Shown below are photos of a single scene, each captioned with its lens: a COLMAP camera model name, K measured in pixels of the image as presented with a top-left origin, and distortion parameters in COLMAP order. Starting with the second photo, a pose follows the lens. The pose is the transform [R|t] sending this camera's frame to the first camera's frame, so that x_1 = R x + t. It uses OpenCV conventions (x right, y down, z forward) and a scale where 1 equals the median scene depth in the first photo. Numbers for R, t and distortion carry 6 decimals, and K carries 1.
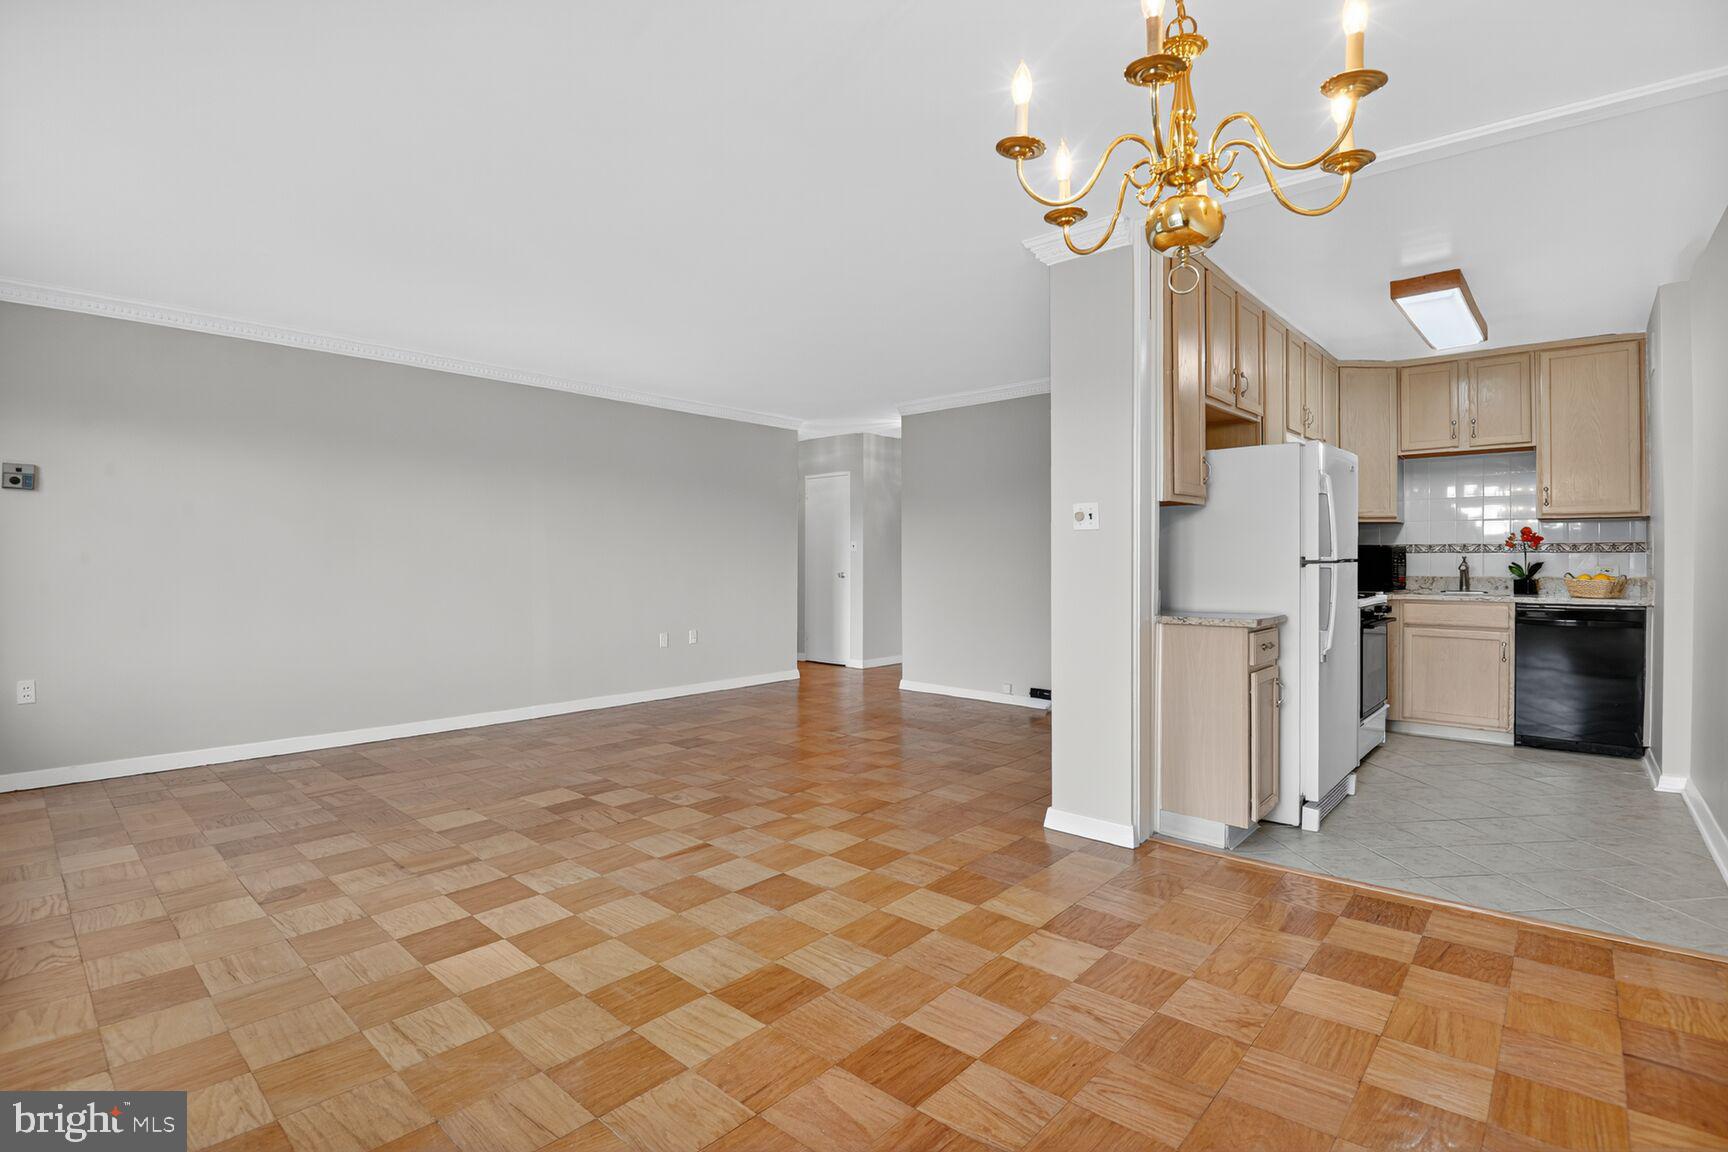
lens RADIAL K [[811.6, 0, 861.3], [0, 811.6, 553.8], [0, 0, 1]] dist [-0.003114, -0.022560]
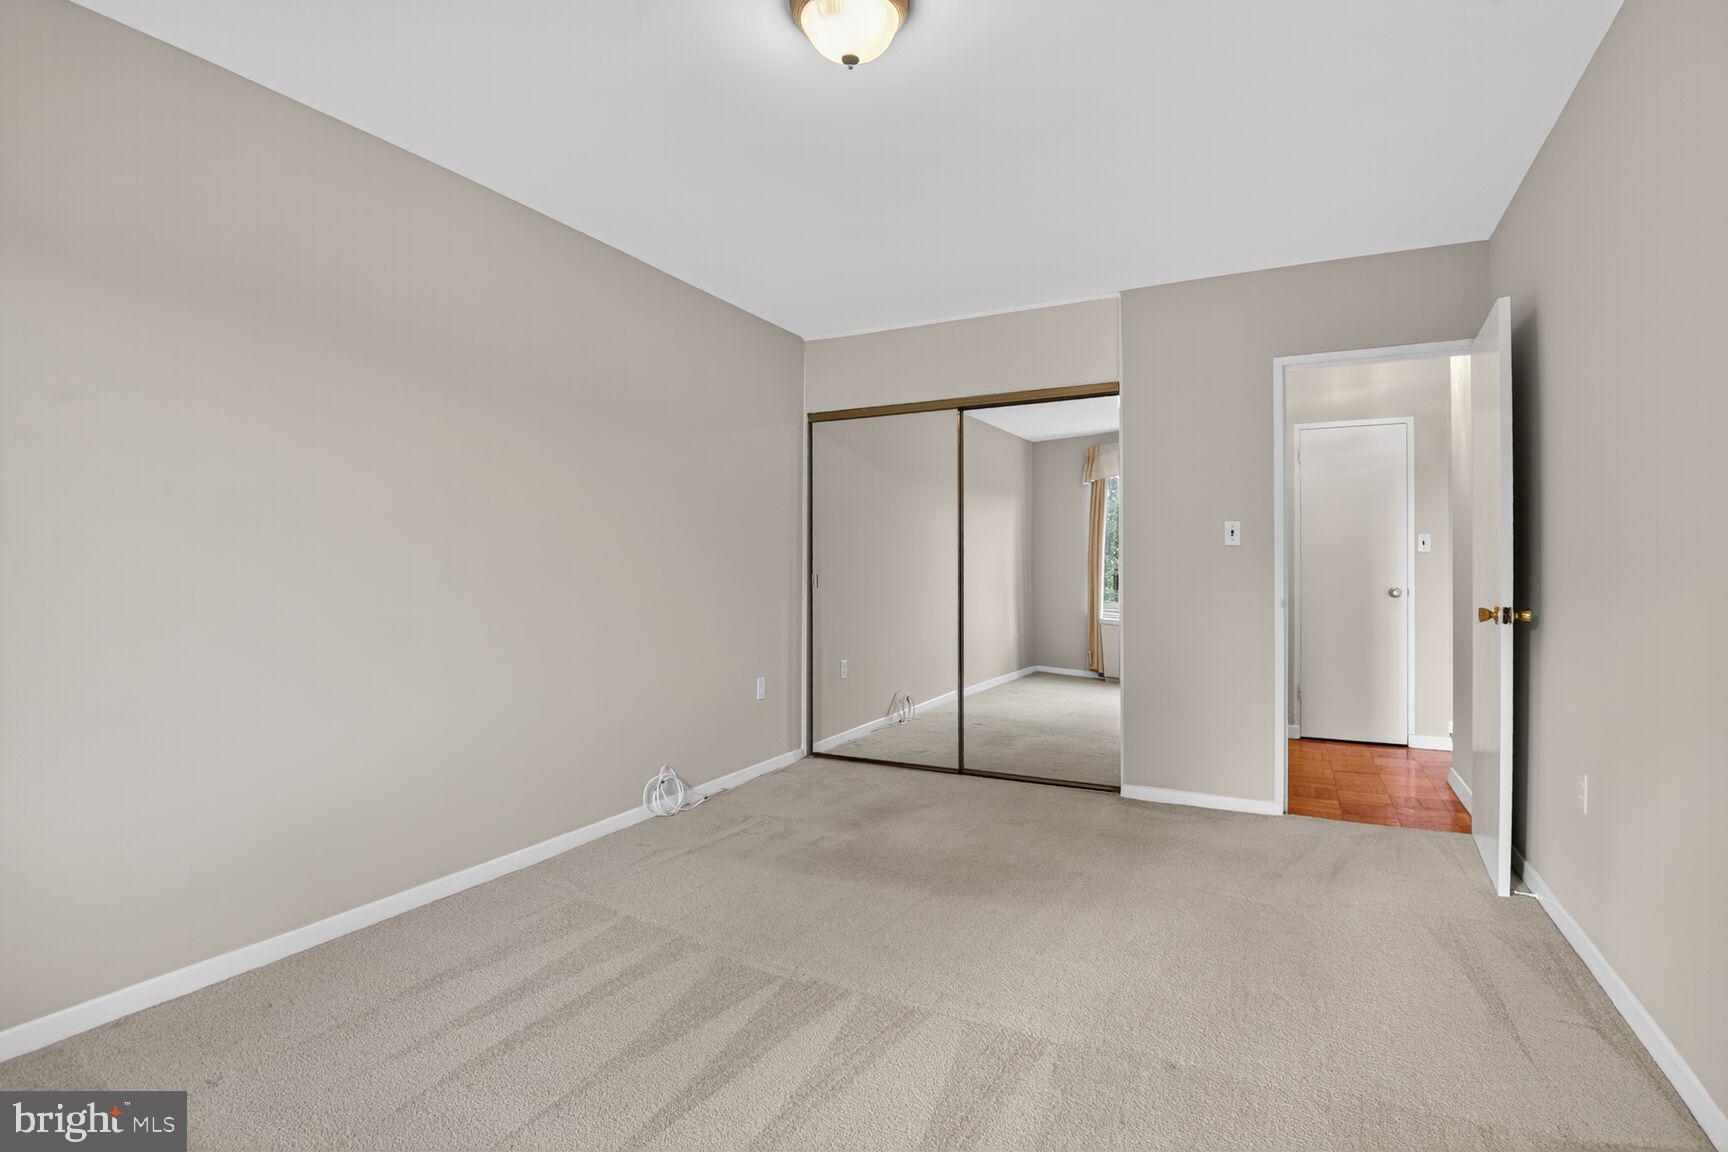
lens RADIAL K [[811.6, 0, 861.3], [0, 811.6, 553.8], [0, 0, 1]] dist [-0.003114, -0.022560]
pose [[0.960878, -0.000390, 0.276970, -1.185840], [0.001680, 0.999989, -0.004422, 0.000386], [-0.276965, 0.004715, 0.960868, 1.159104]]
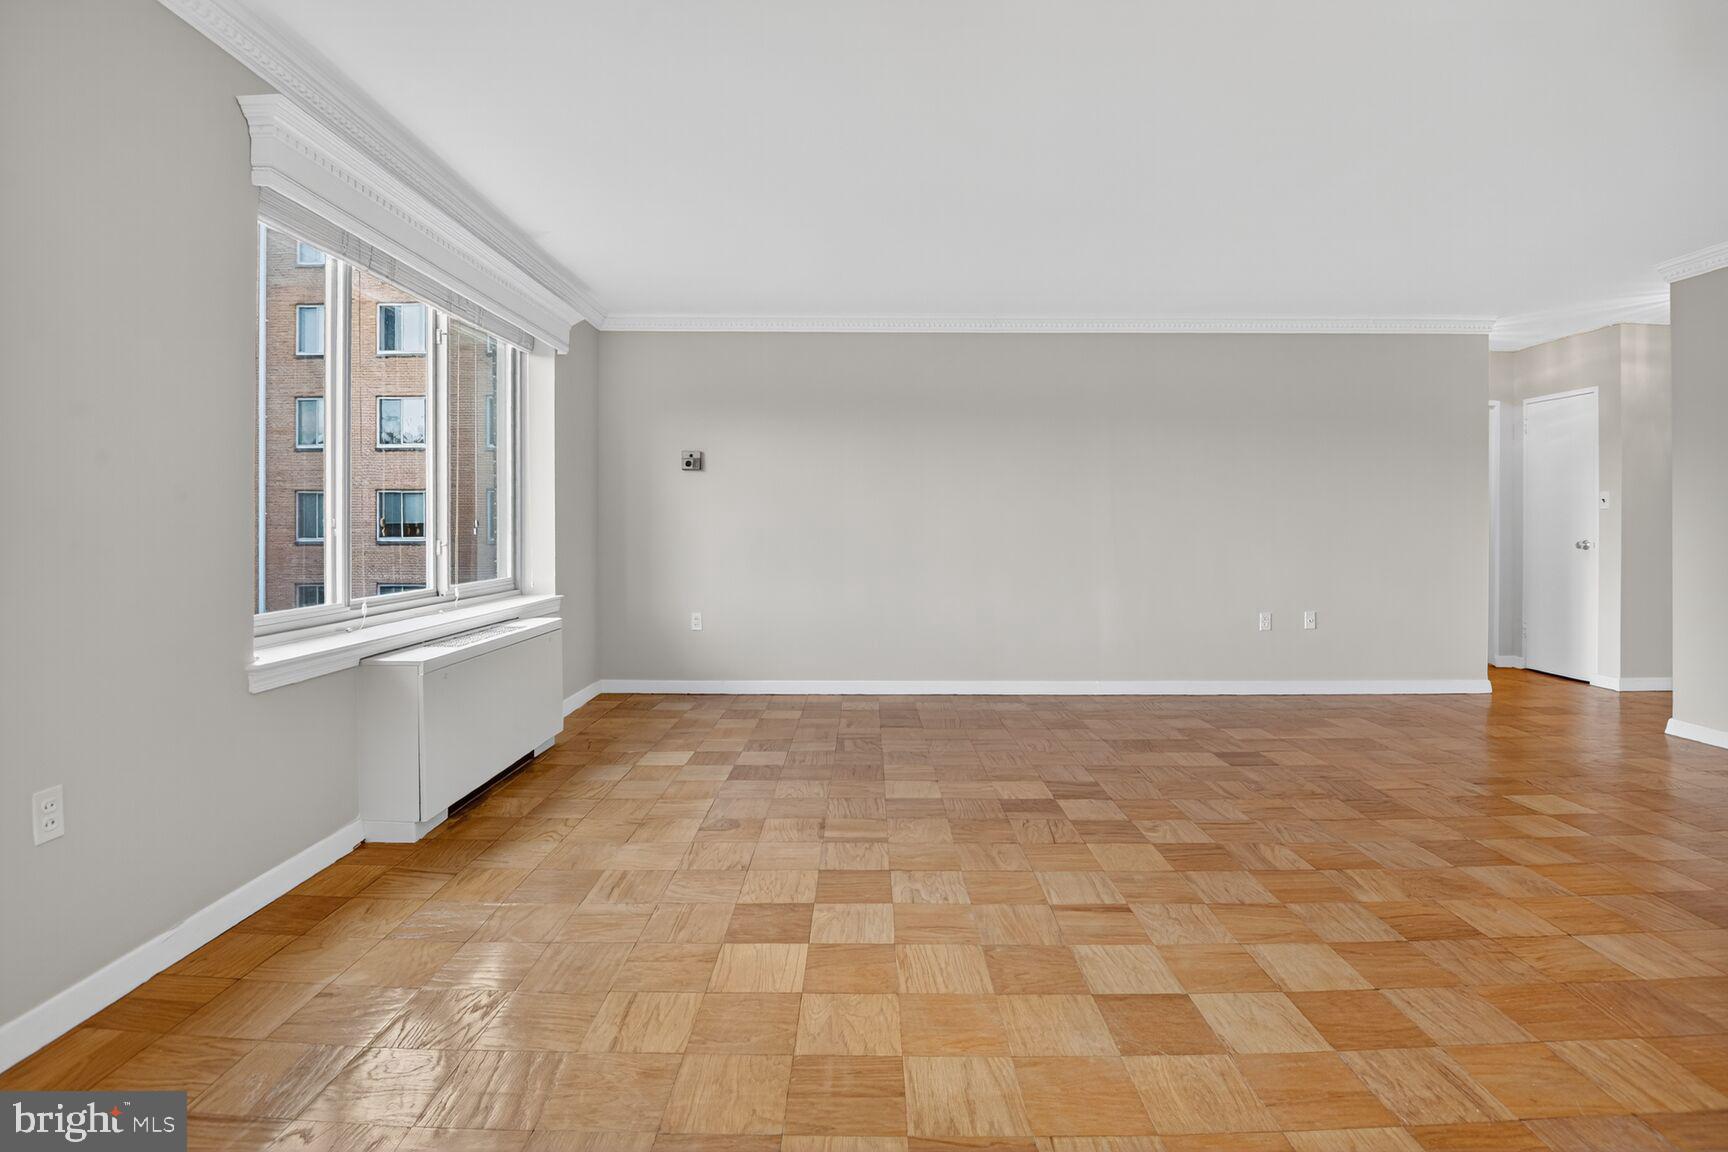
lens RADIAL K [[820.4, 0, 864.5], [0, 820.4, 526.6], [0, 0, 1]] dist [-0.001876, -0.021226]
pose [[0.665439, 0.000633, -0.746452, 0.164681], [0.006486, 0.999957, 0.006630, 0.006829], [0.746424, -0.009253, 0.665406, 0.272761]]
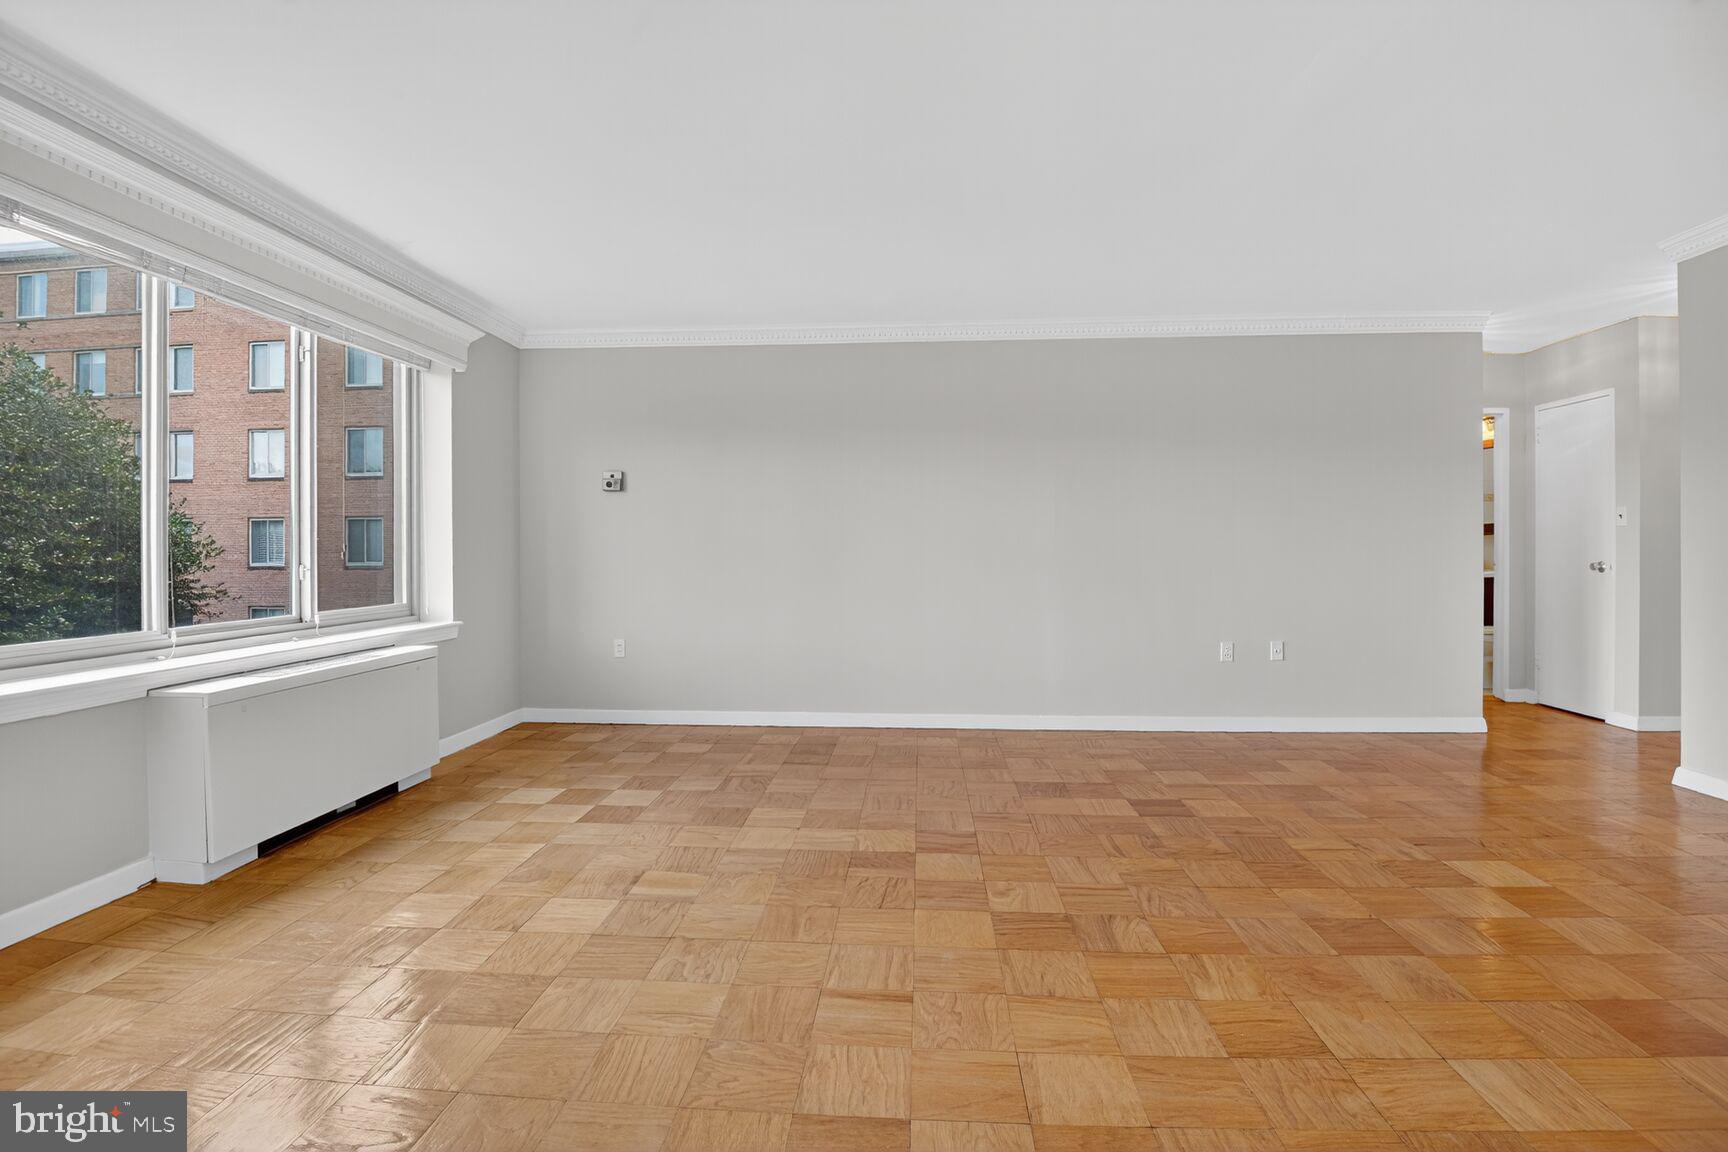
lens RADIAL K [[811.6, 0, 861.3], [0, 811.6, 553.8], [0, 0, 1]] dist [-0.003114, -0.022560]
pose [[0.610661, 0.002314, -0.791889, 0.225082], [0.010876, 0.999877, 0.011309, 0.009835], [0.791817, -0.015519, 0.610561, 0.484374]]
